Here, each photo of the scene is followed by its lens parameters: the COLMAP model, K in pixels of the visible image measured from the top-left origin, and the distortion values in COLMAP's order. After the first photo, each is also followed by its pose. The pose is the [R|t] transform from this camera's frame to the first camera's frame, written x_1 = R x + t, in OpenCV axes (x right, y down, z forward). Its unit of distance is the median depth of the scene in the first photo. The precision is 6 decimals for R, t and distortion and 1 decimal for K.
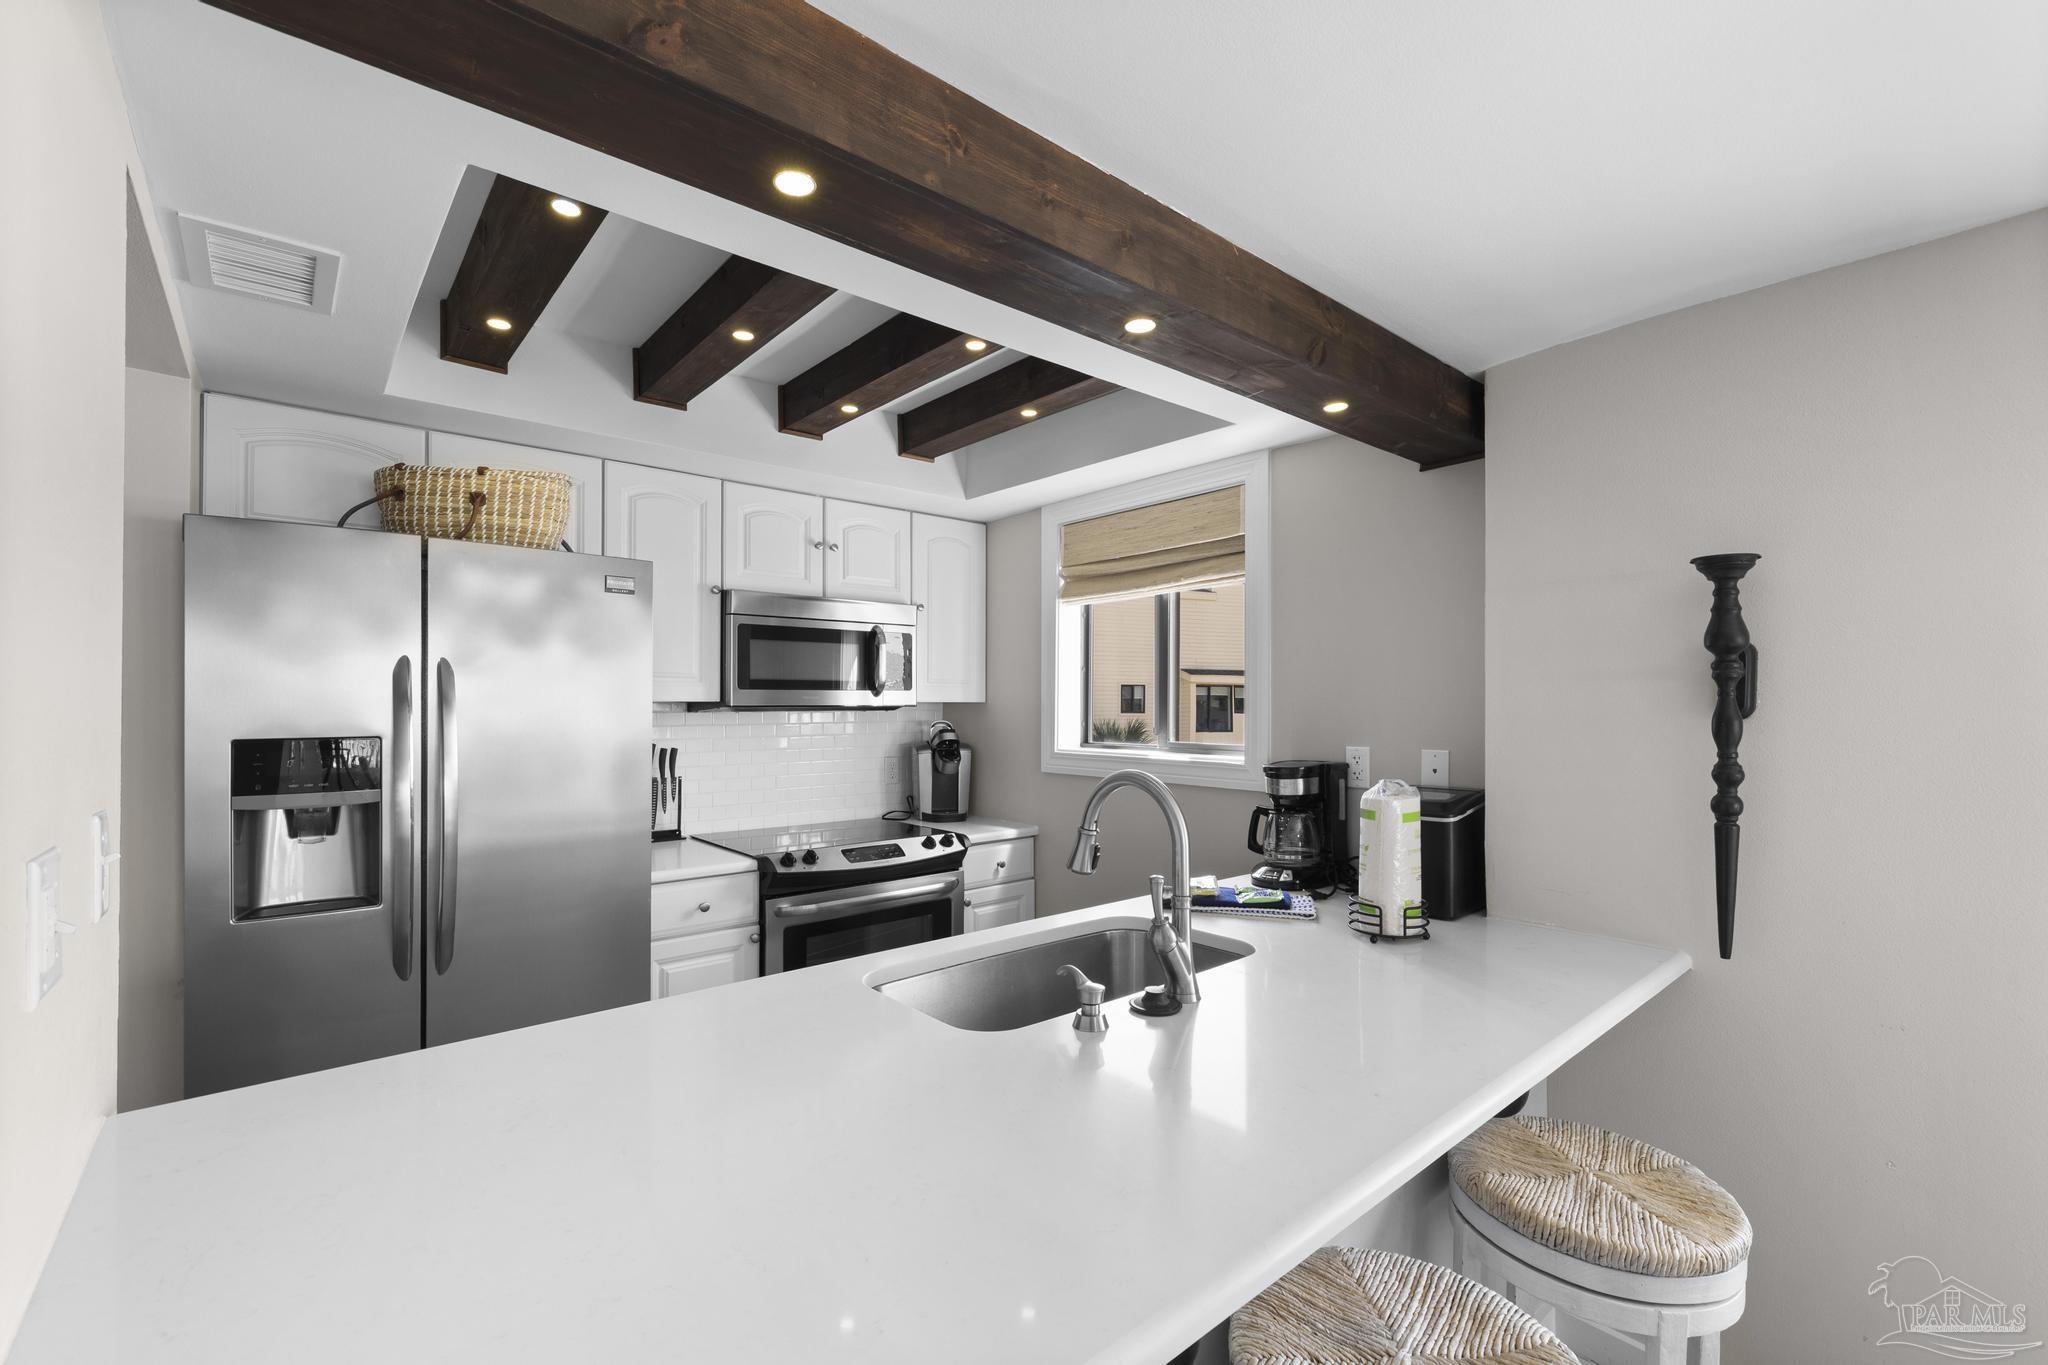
lens RADIAL K [[868.1, 0, 1012.0], [0, 868.1, 697.8], [0, 0, 1]] dist [0.002310, 0.000497]
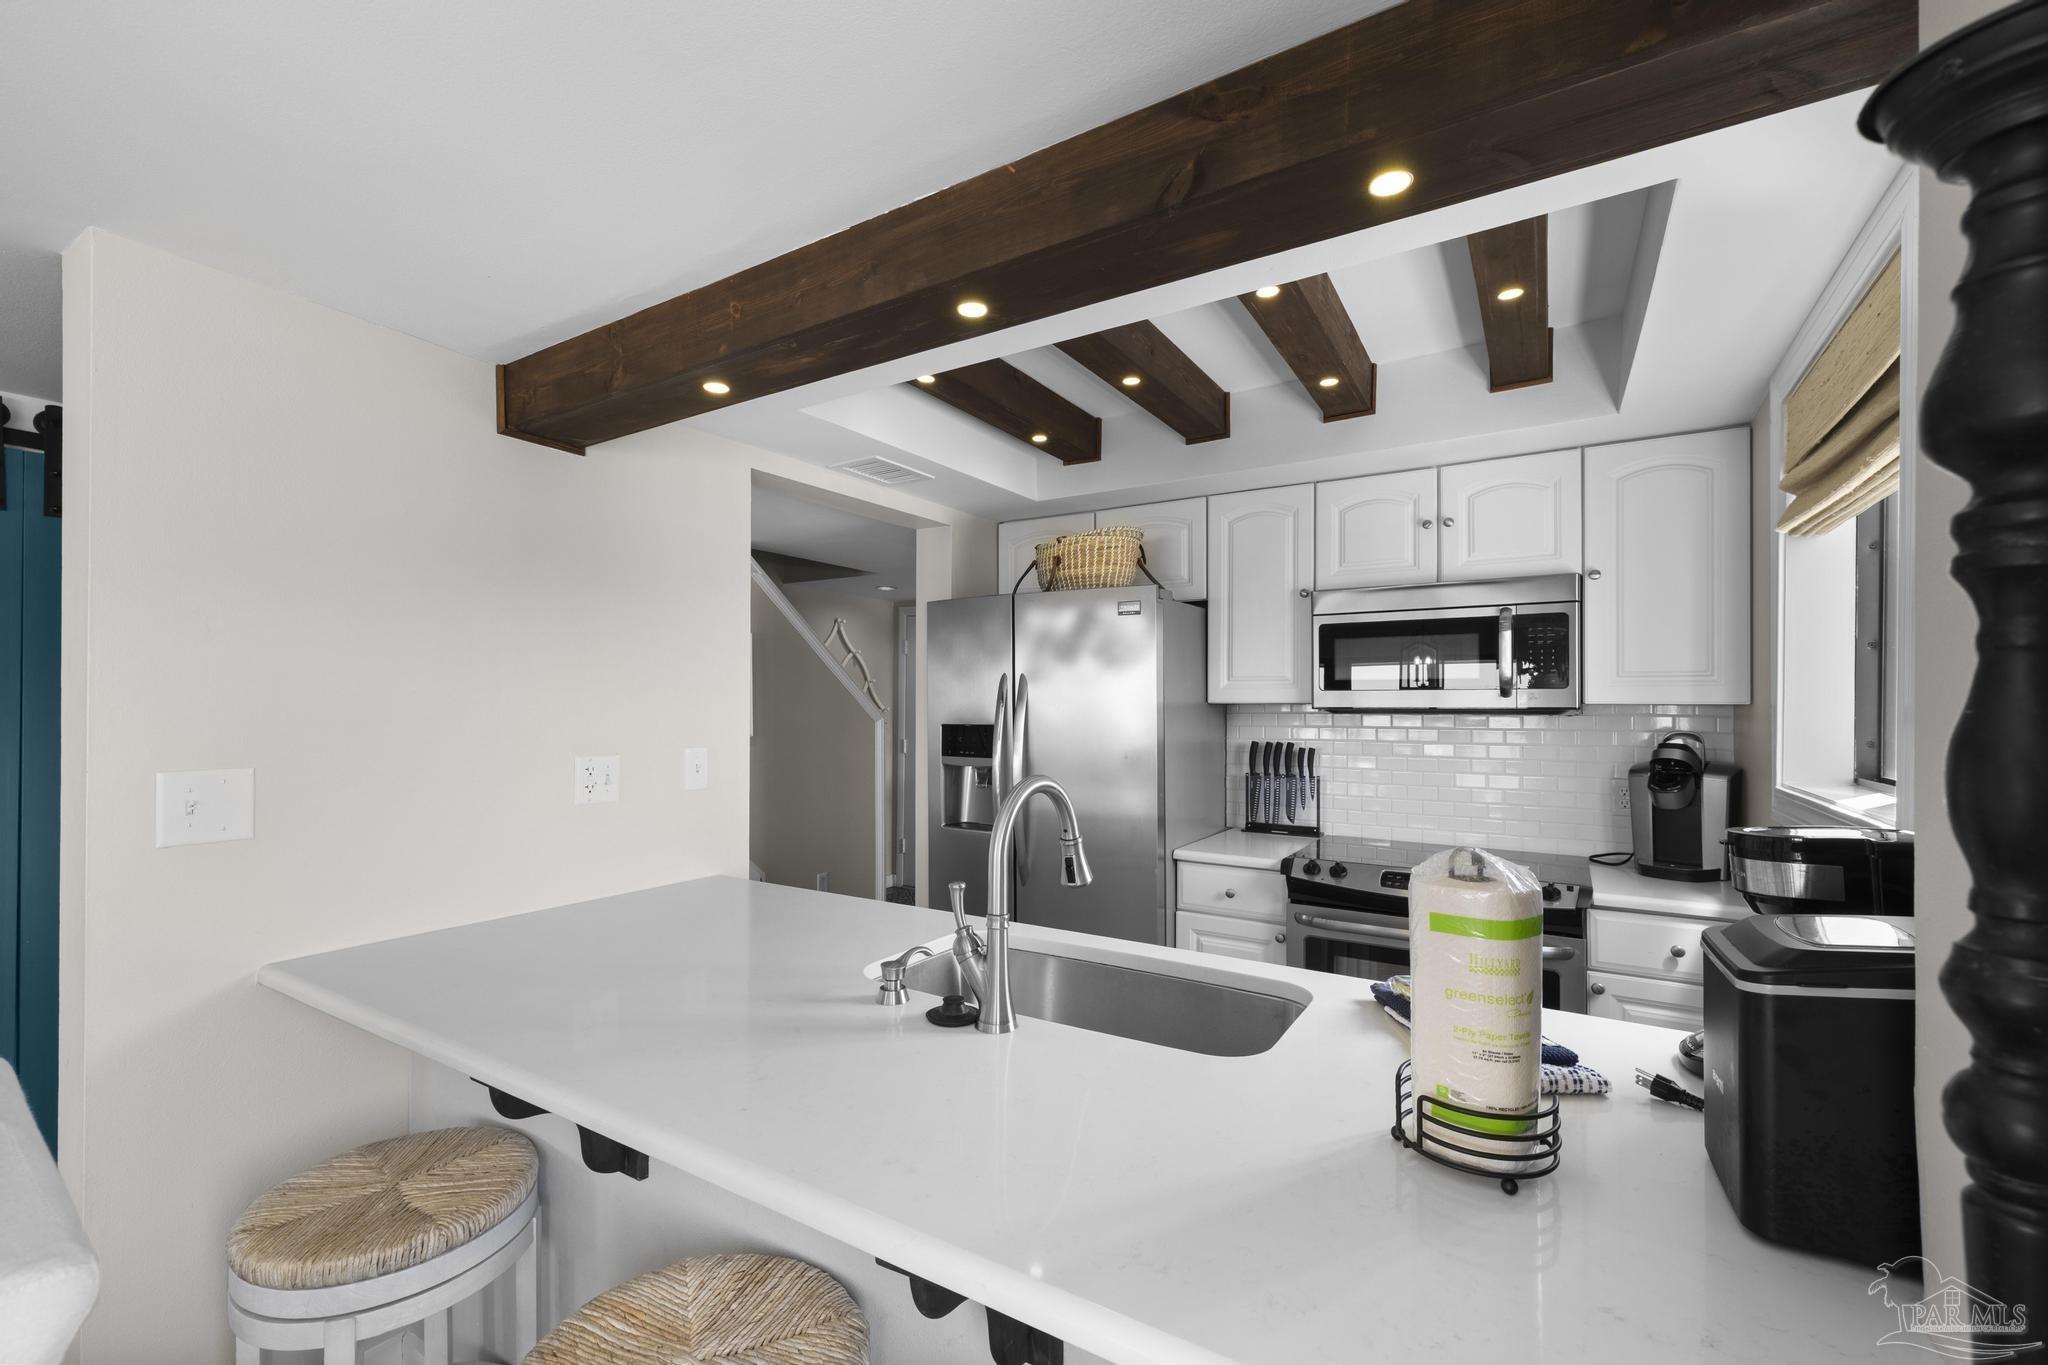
lens RADIAL K [[868.1, 0, 1012.0], [0, 868.1, 697.8], [0, 0, 1]] dist [0.002310, 0.000497]
pose [[0.300915, -0.006943, -0.953626, 0.493450], [0.003431, 0.999975, -0.006198, 0.002944], [0.953645, -0.001407, 0.300932, 0.345571]]
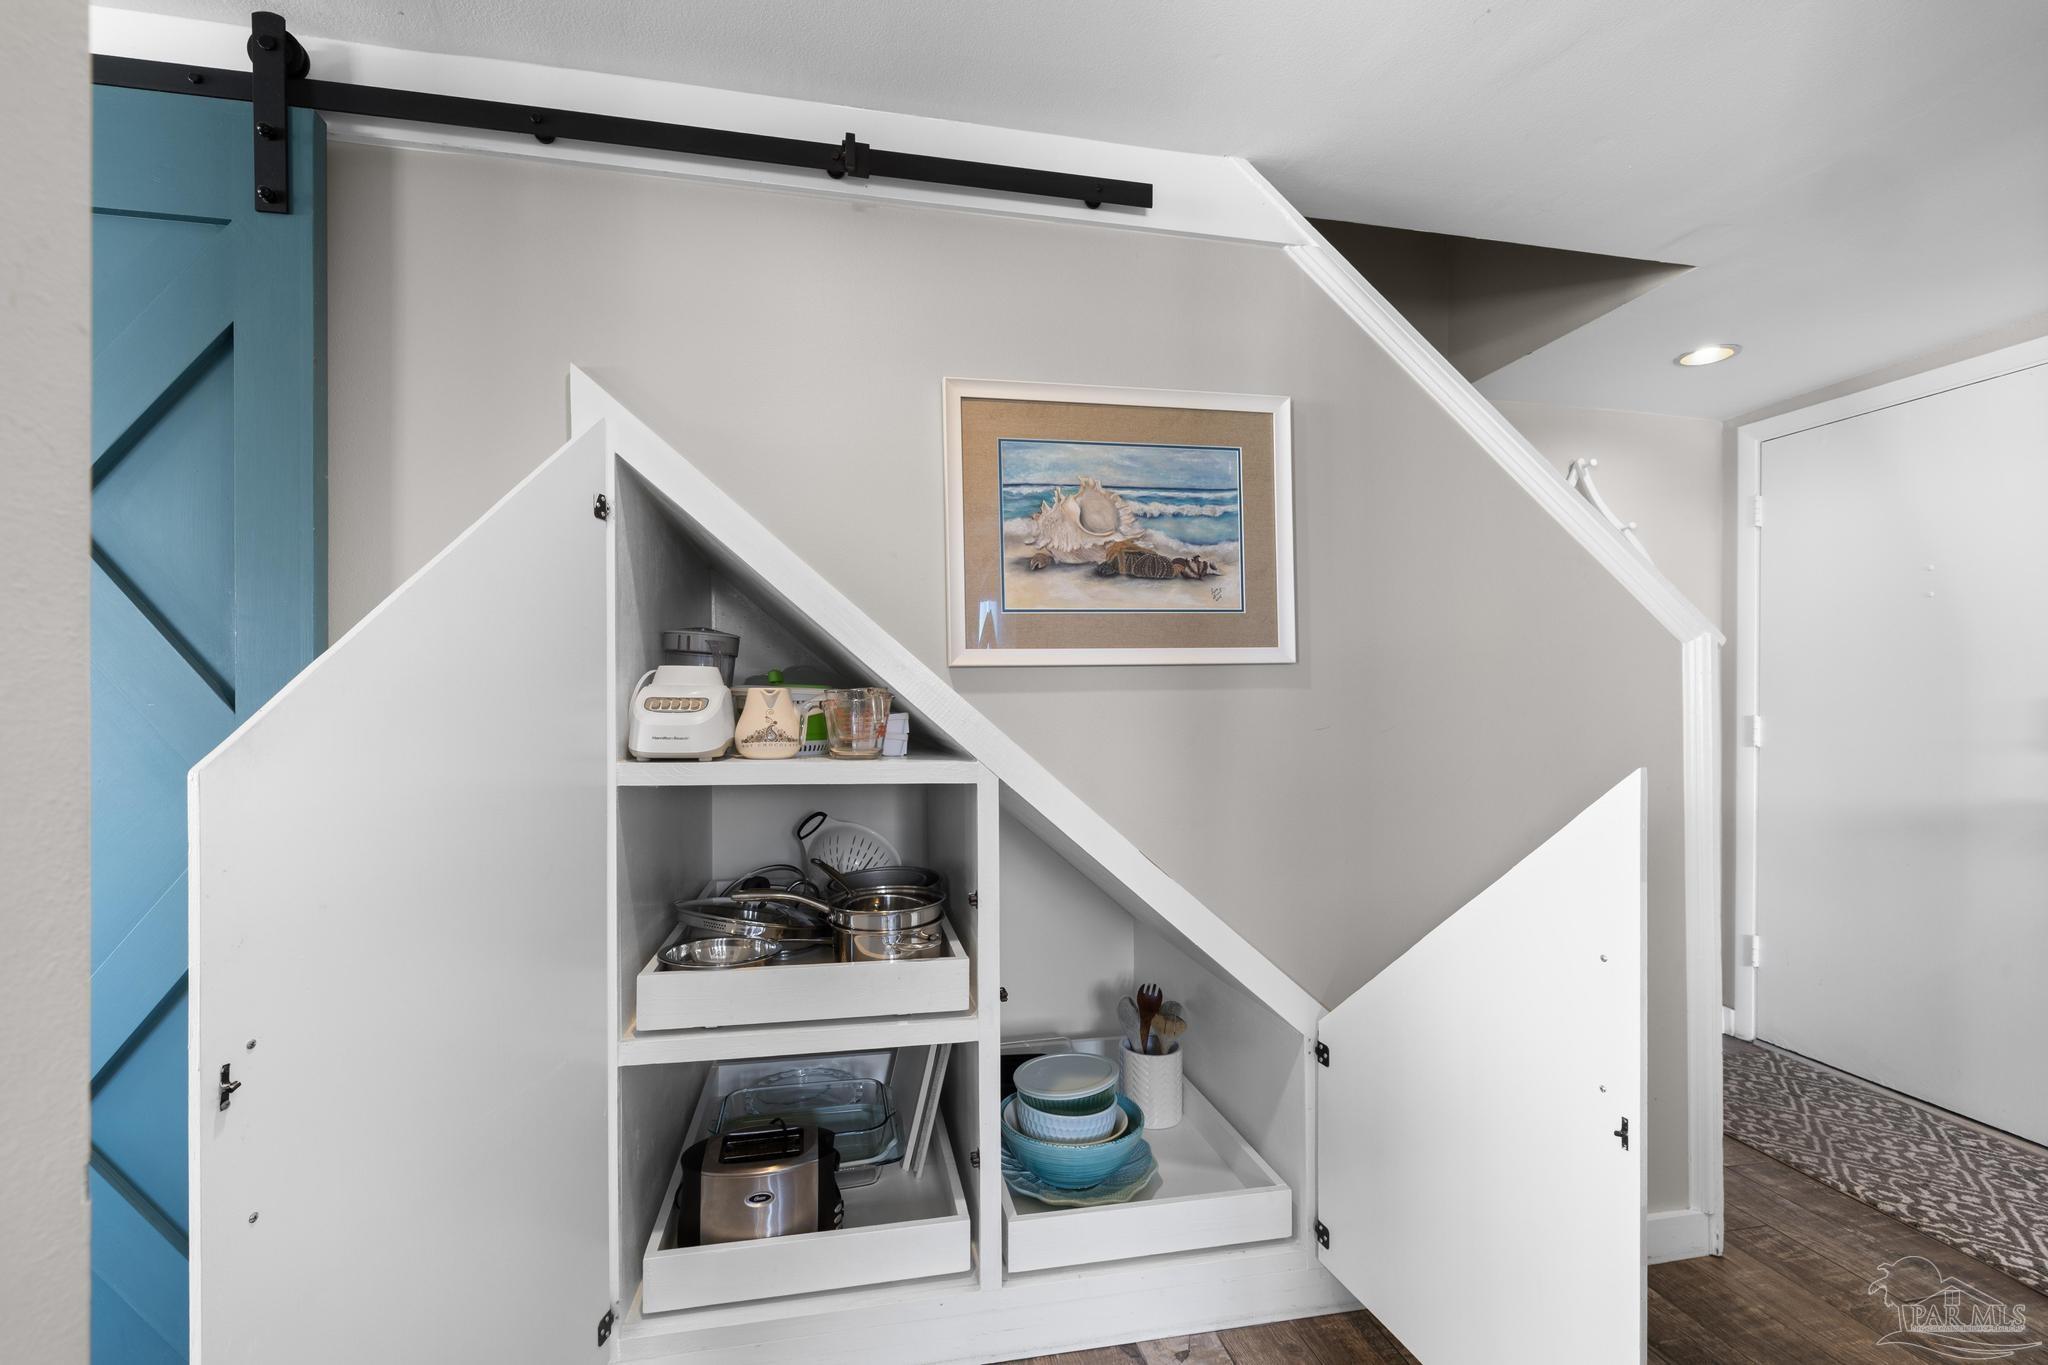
lens RADIAL K [[861.6, 0, 1011.9], [0, 861.6, 698.4], [0, 0, 1]] dist [-0.000259, 0.000036]
pose [[-0.483729, -0.008176, -0.875180, -0.374982], [0.003163, 0.999934, -0.011090, 0.078332], [0.875212, -0.008132, -0.483671, 0.473209]]
